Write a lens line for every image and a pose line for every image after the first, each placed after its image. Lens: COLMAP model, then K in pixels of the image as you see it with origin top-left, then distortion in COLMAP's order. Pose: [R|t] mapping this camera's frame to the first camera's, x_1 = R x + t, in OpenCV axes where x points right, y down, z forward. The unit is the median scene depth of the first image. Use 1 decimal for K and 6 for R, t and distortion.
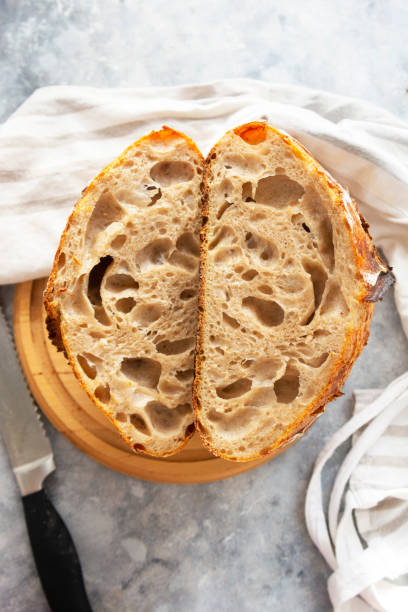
lens RADIAL K [[640.8, 0, 206.1], [0, 640.8, 307.6], [0, 0, 1]] dist [-0.042643, 0.014375]
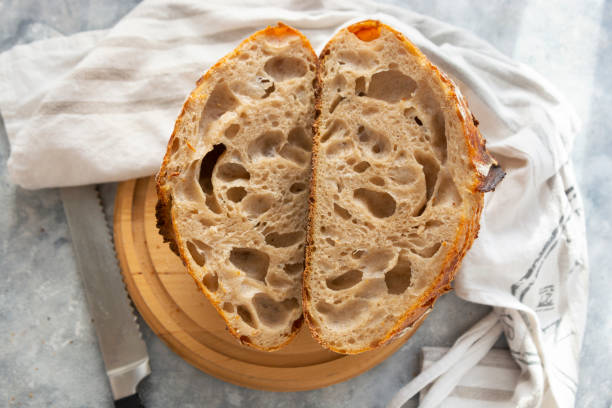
lens RADIAL K [[640.8, 0, 303.1], [0, 640.8, 201.4], [0, 0, 1]] dist [-0.042643, 0.014375]
pose [[0.999081, 0.027847, 0.032578, -0.053466], [-0.024641, 0.995176, -0.094965, 0.097879], [-0.035066, 0.094075, 0.994947, 0.005848]]
